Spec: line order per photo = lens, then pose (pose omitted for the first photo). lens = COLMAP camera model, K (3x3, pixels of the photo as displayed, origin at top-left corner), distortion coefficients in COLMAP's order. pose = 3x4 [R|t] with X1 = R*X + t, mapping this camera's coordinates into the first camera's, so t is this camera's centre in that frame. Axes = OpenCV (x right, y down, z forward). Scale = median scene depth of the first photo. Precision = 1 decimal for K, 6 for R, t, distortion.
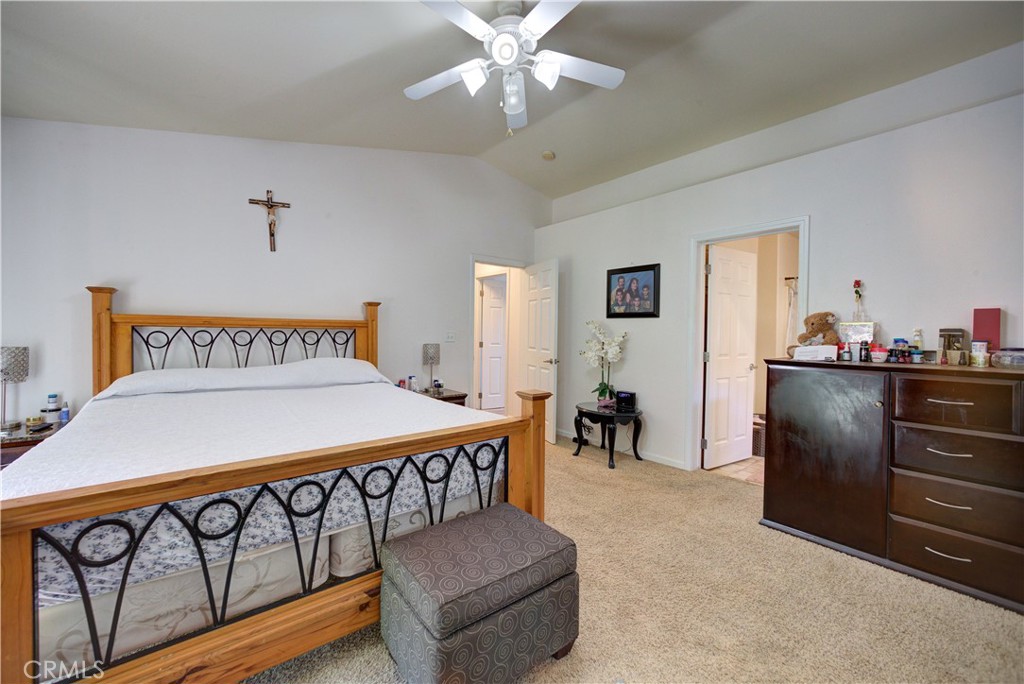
lens RADIAL K [[410.9, 0, 505.5], [0, 410.9, 335.2], [0, 0, 1]] dist [-0.002484, 0.002233]
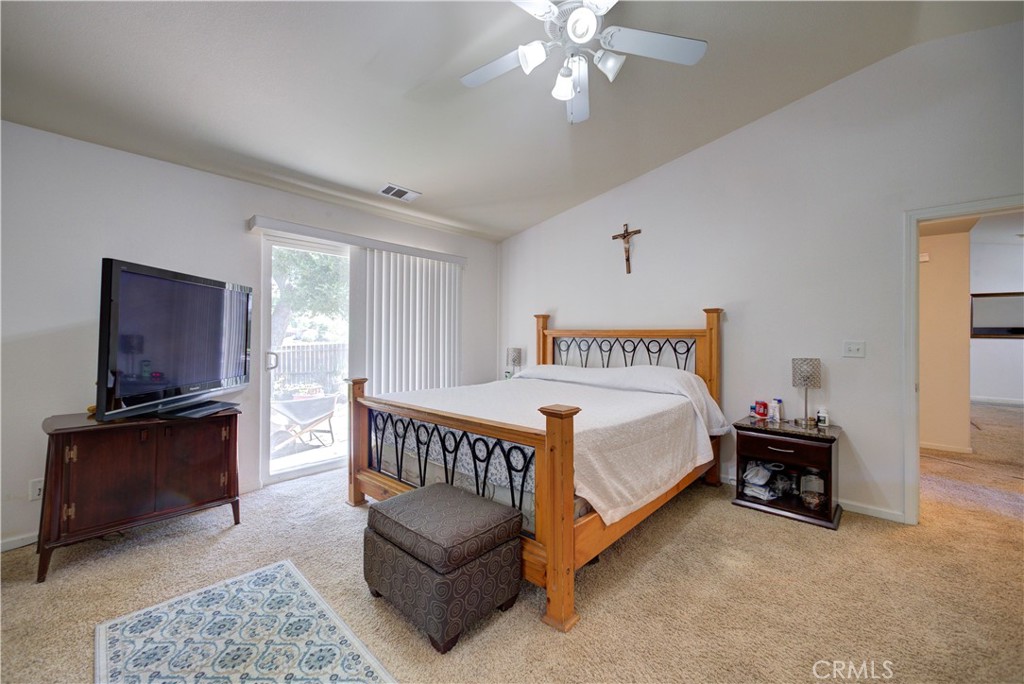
lens RADIAL K [[410.9, 0, 505.3], [0, 410.9, 340.6], [0, 0, 1]] dist [-0.002484, 0.002233]
pose [[0.163141, -0.002915, -0.986598, 0.856506], [-0.015189, 0.999870, -0.005466, 0.004222], [0.986486, 0.015877, 0.163076, 0.706255]]
